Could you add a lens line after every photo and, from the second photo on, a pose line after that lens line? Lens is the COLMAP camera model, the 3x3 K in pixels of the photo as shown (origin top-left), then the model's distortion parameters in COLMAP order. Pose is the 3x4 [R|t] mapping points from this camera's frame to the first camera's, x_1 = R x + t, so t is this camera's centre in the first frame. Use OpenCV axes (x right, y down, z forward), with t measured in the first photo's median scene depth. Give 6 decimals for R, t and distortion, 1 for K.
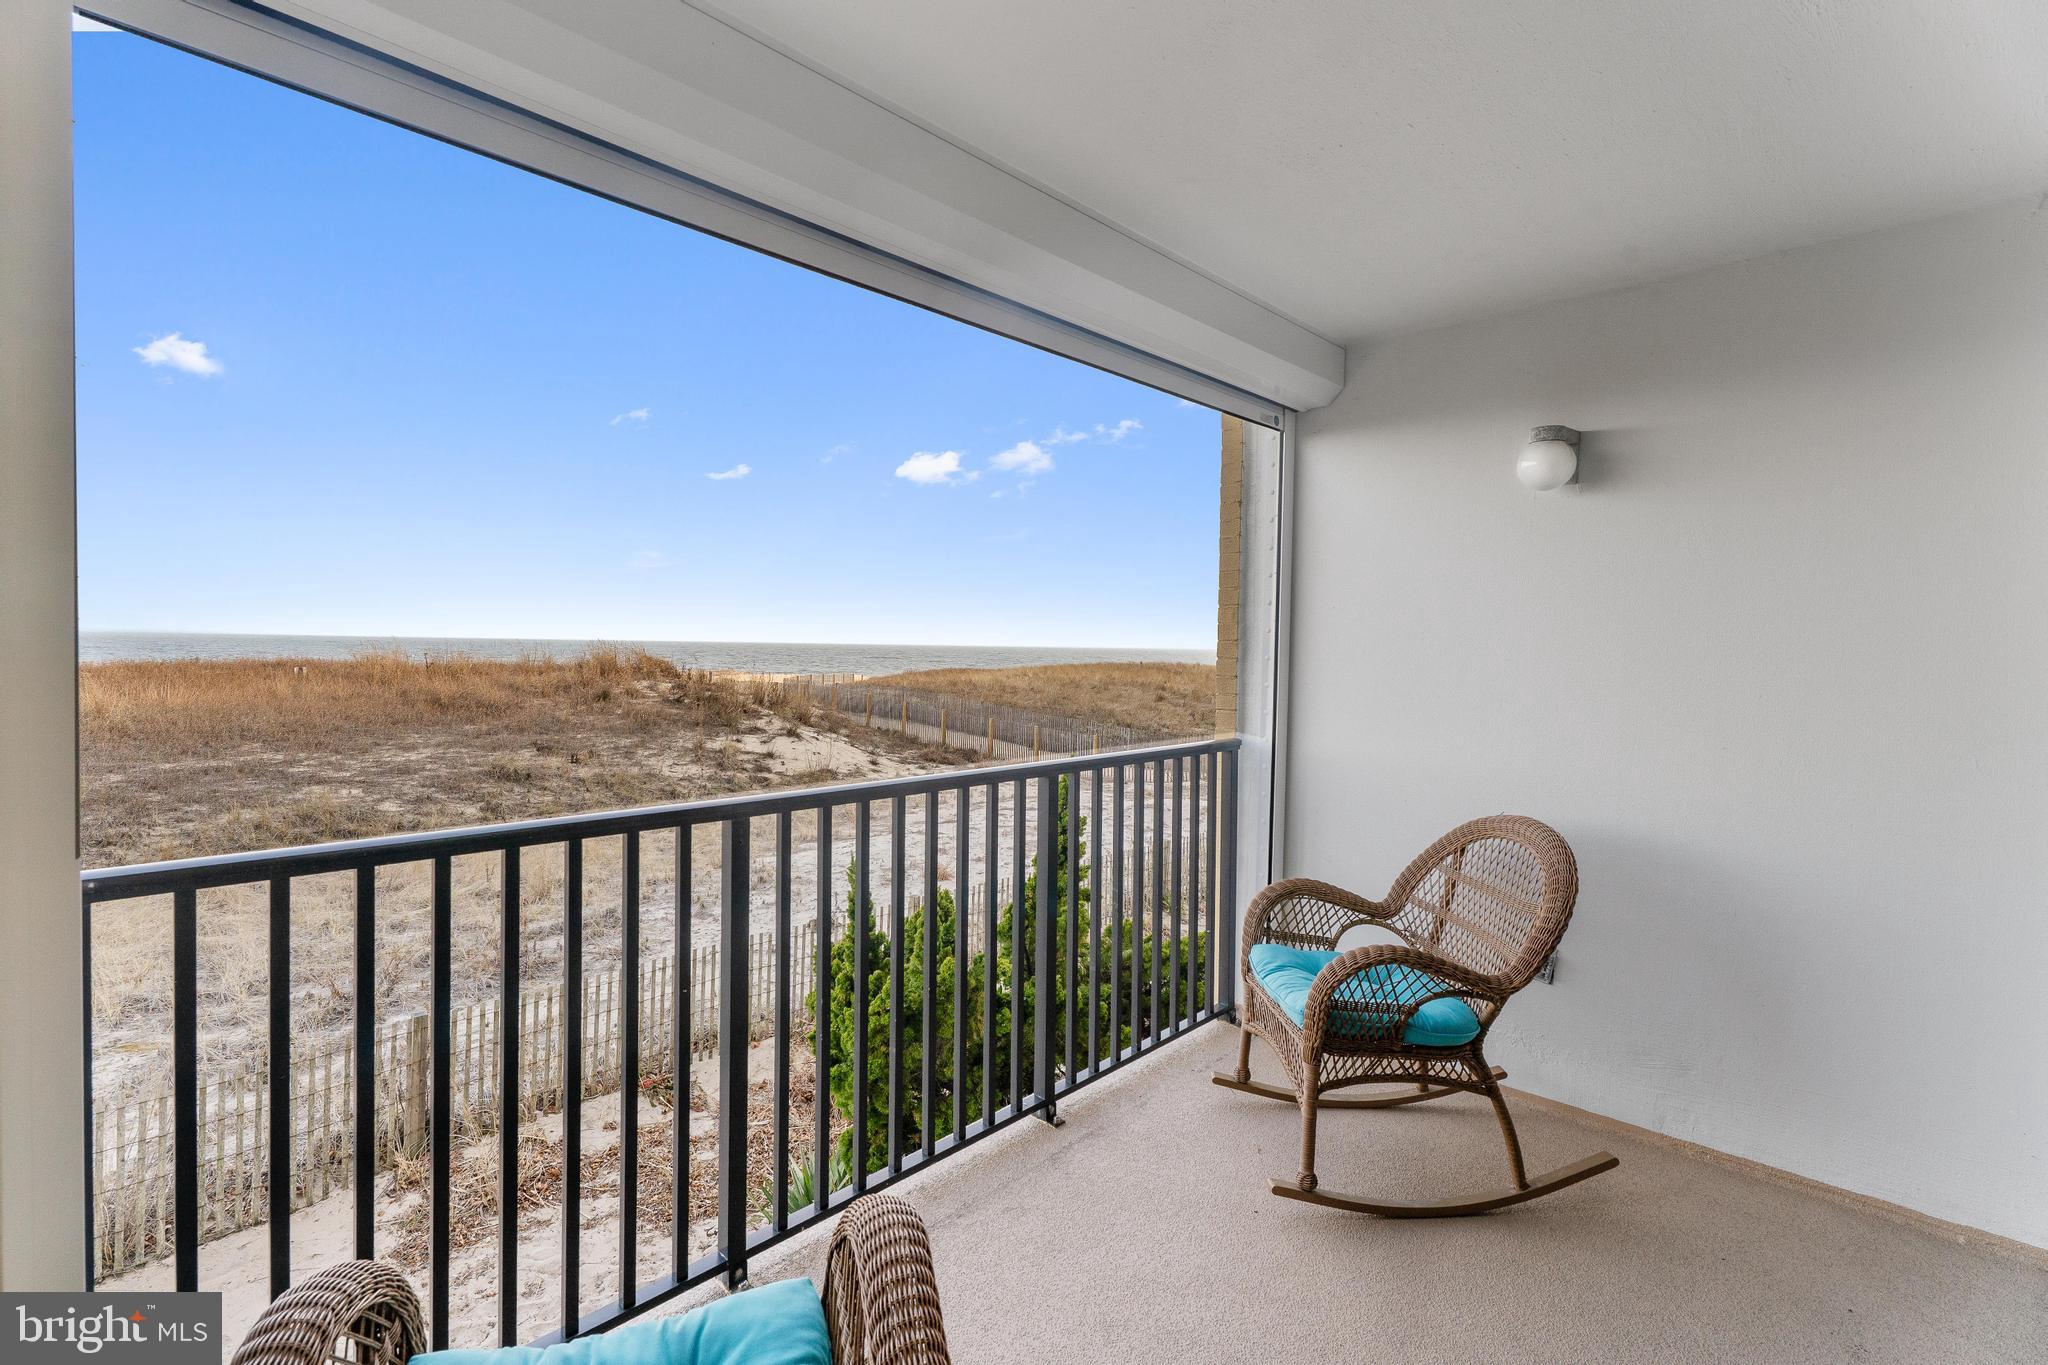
lens RADIAL K [[942.9, 0, 992.3], [0, 942.9, 675.1], [0, 0, 1]] dist [0.000302, -0.000017]
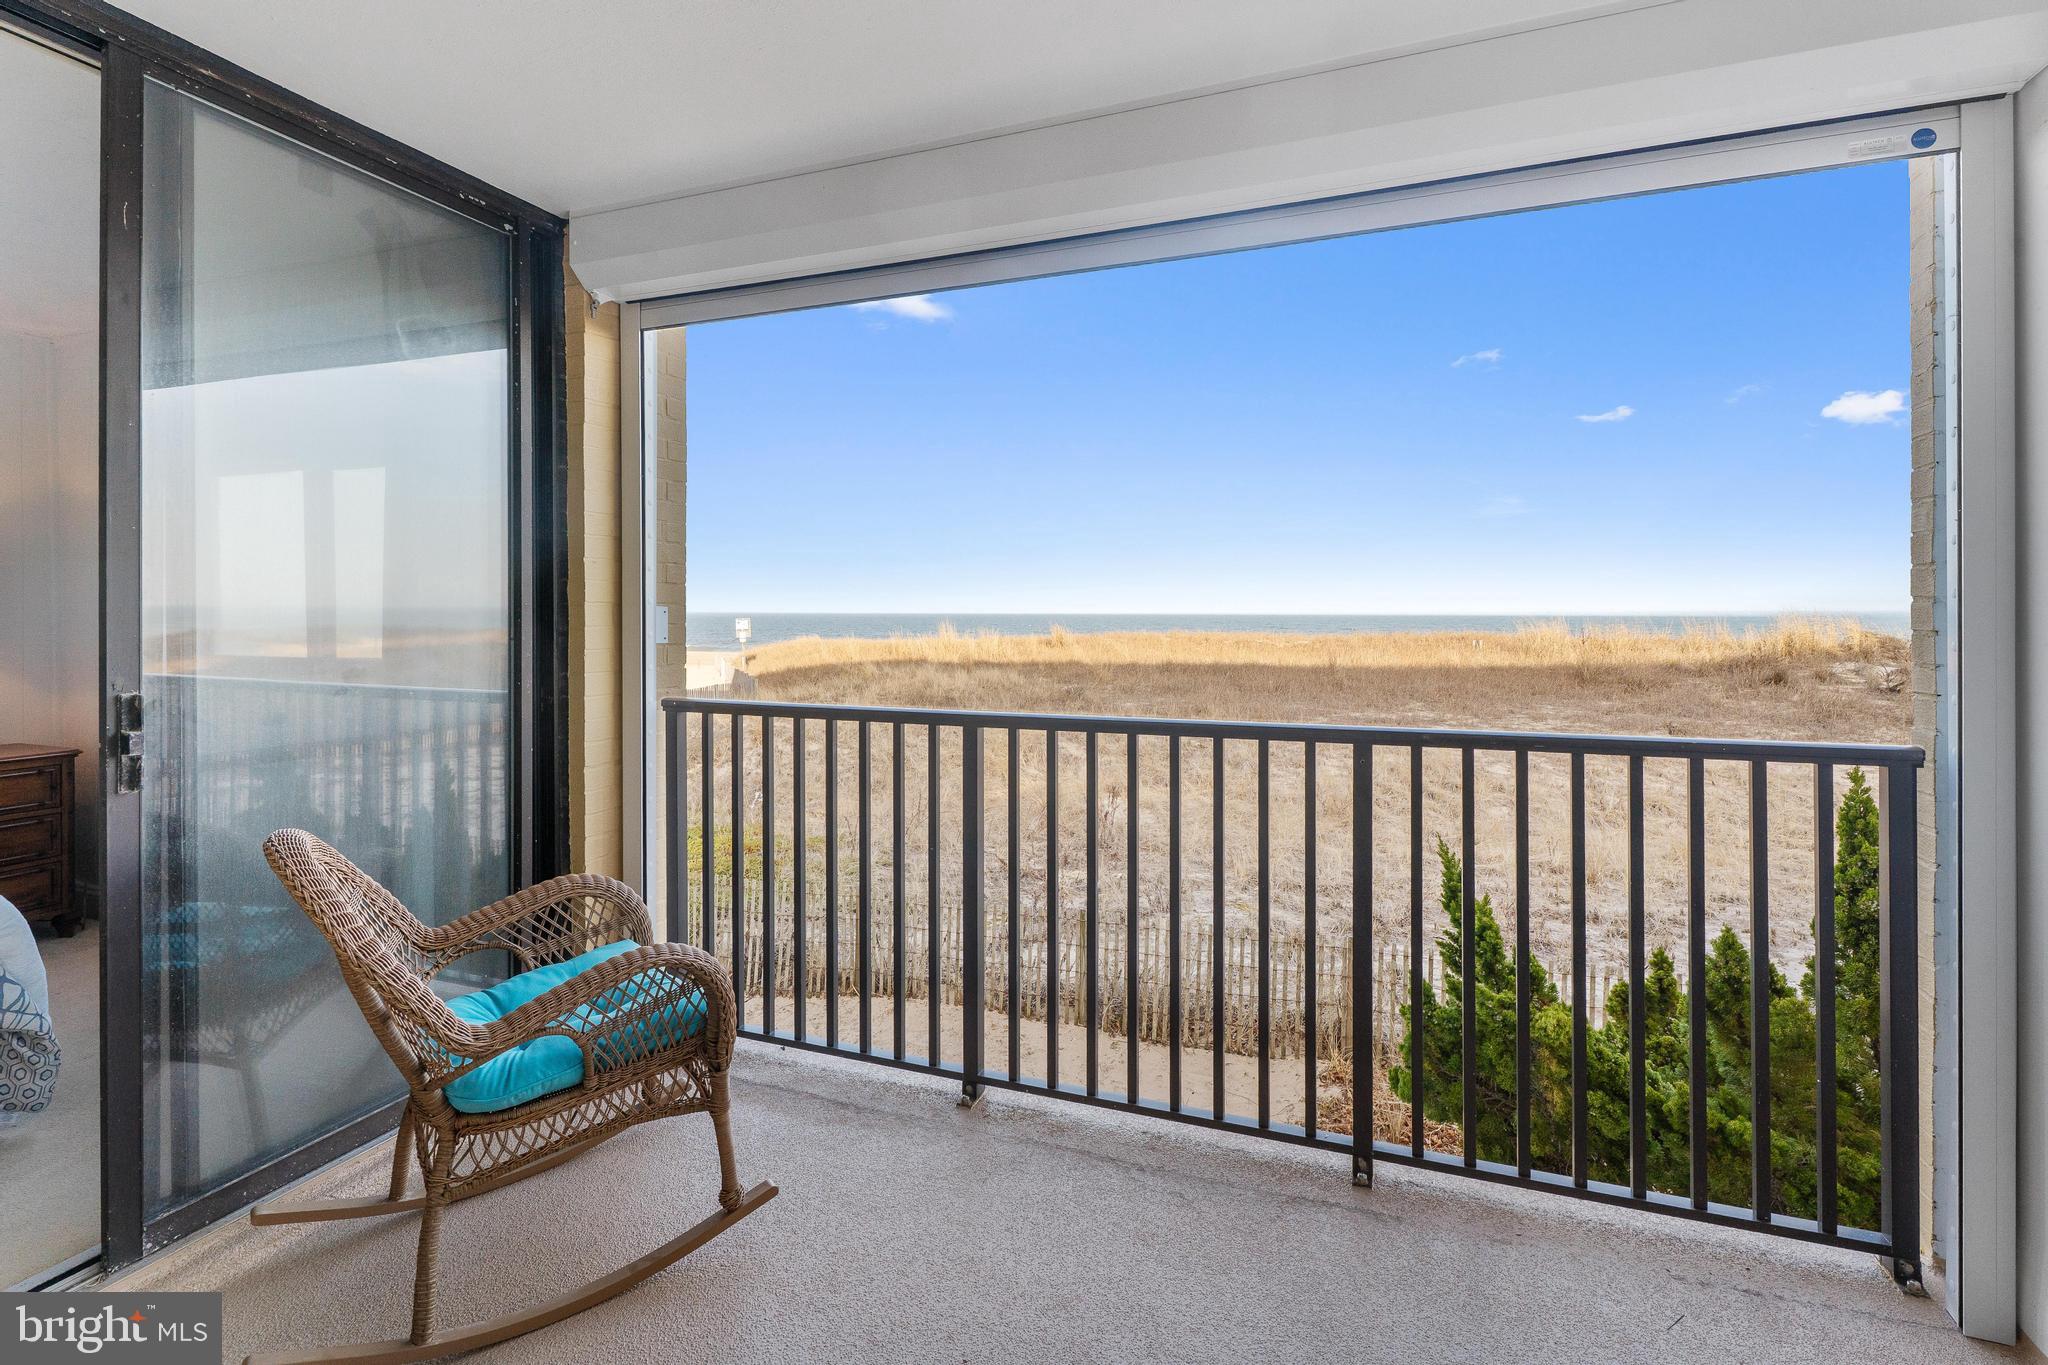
lens RADIAL K [[929.8, 0, 1025.8], [0, 929.8, 612.0], [0, 0, 1]] dist [0.000953, -0.000429]
pose [[0.404729, -0.016509, -0.914288, 0.103904], [-0.023336, 0.999325, -0.028374, 0.001988], [0.914139, 0.032820, 0.404071, 0.060266]]
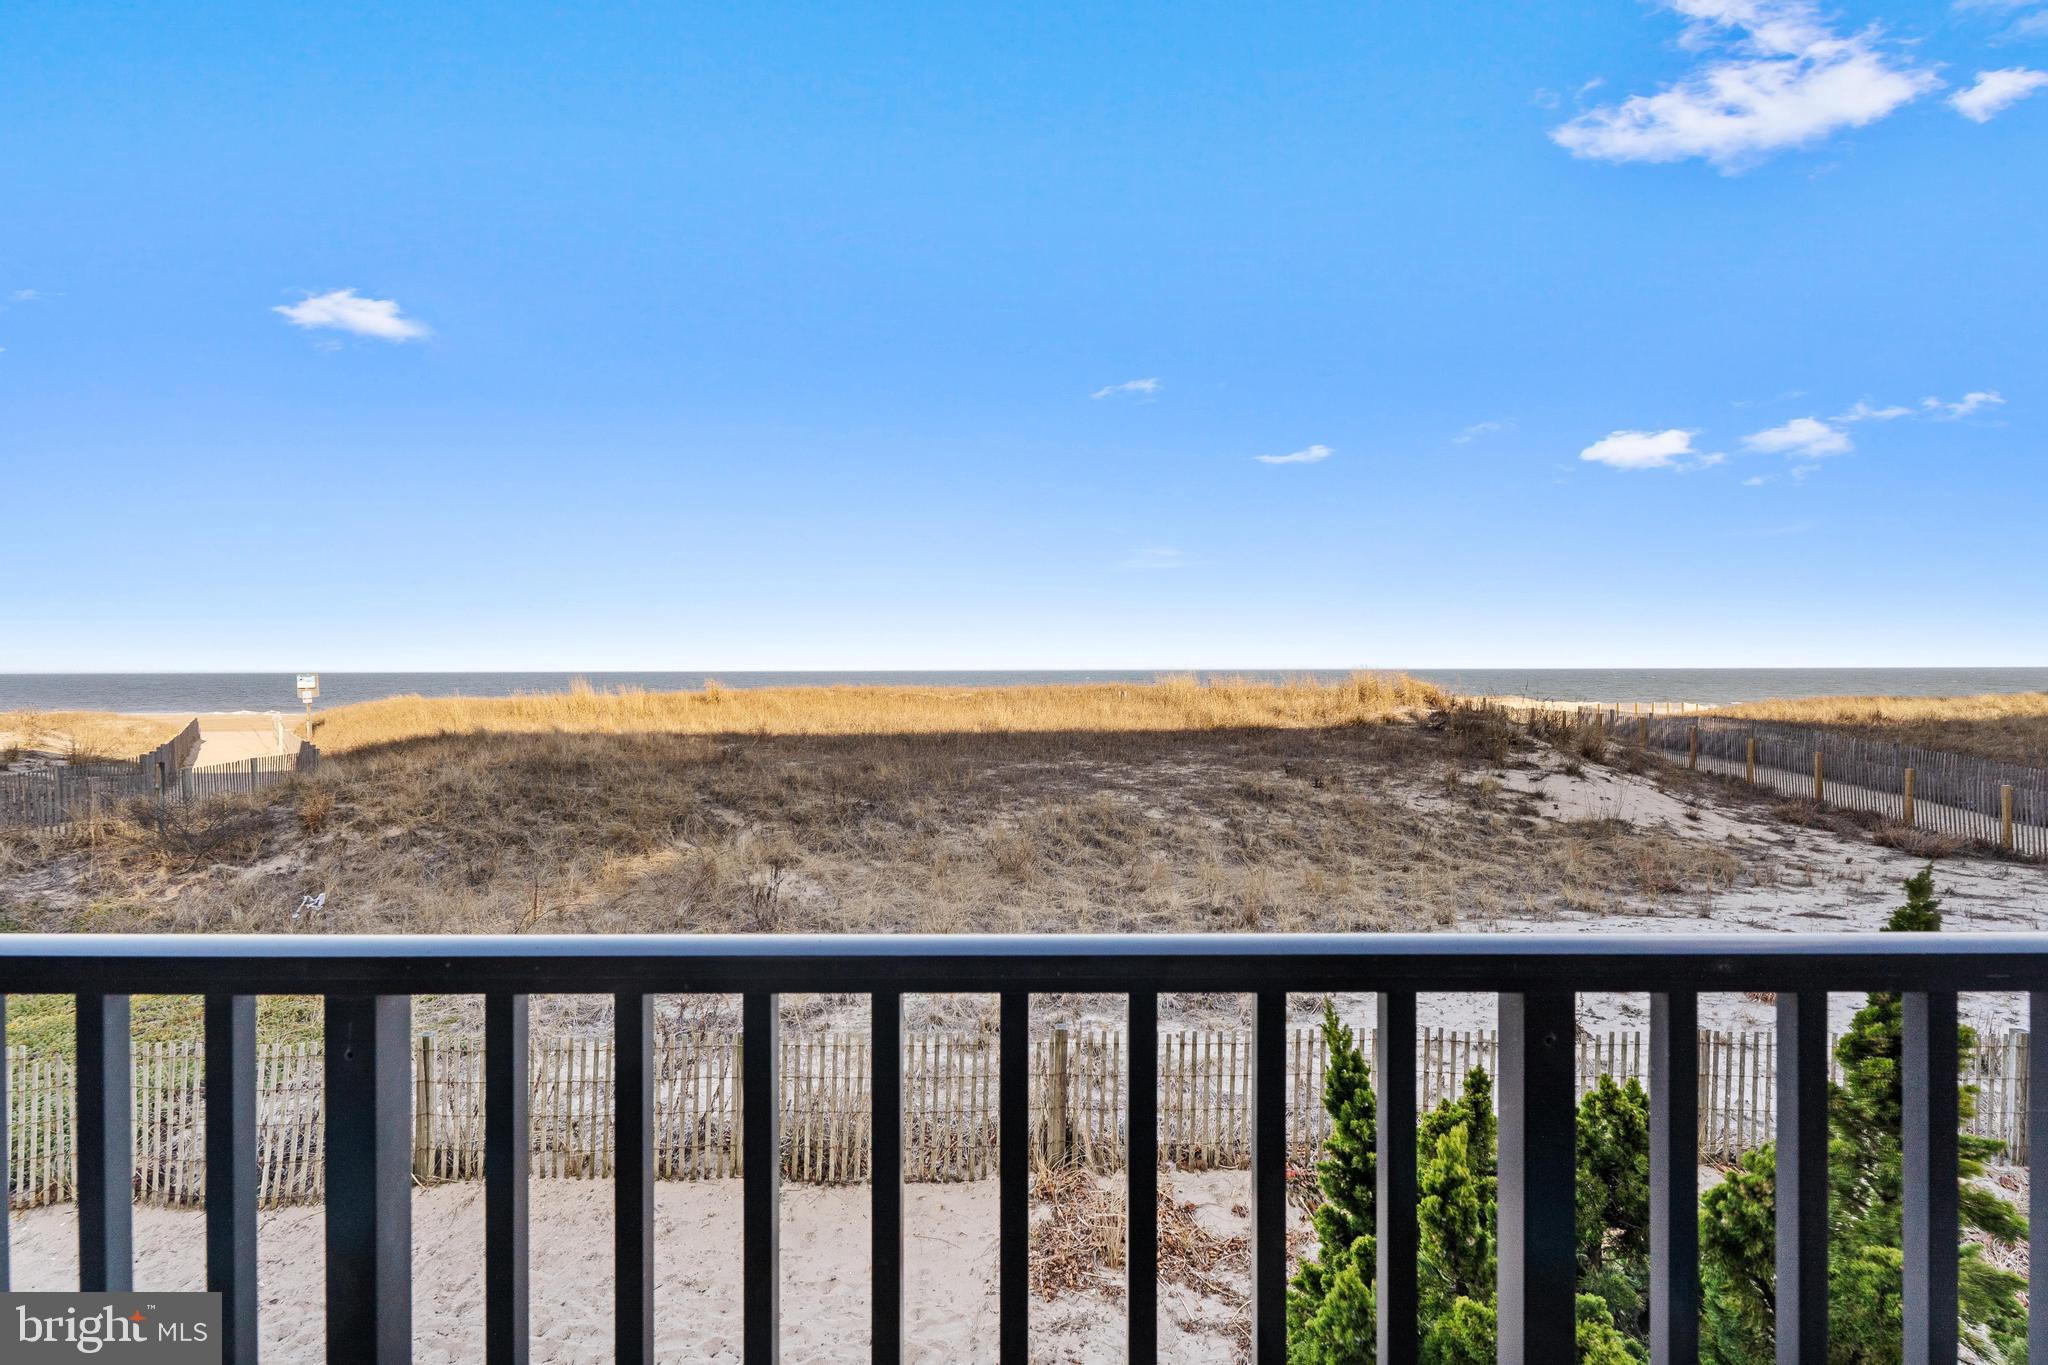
lens RADIAL K [[905.1, 0, 1018.3], [0, 905.1, 678.3], [0, 0, 1]] dist [0.003246, -0.000041]
pose [[0.699408, -0.008615, -0.714671, 0.022926], [-0.010278, 0.999703, -0.022109, 0.002120], [0.714649, 0.022808, 0.699111, 0.103593]]
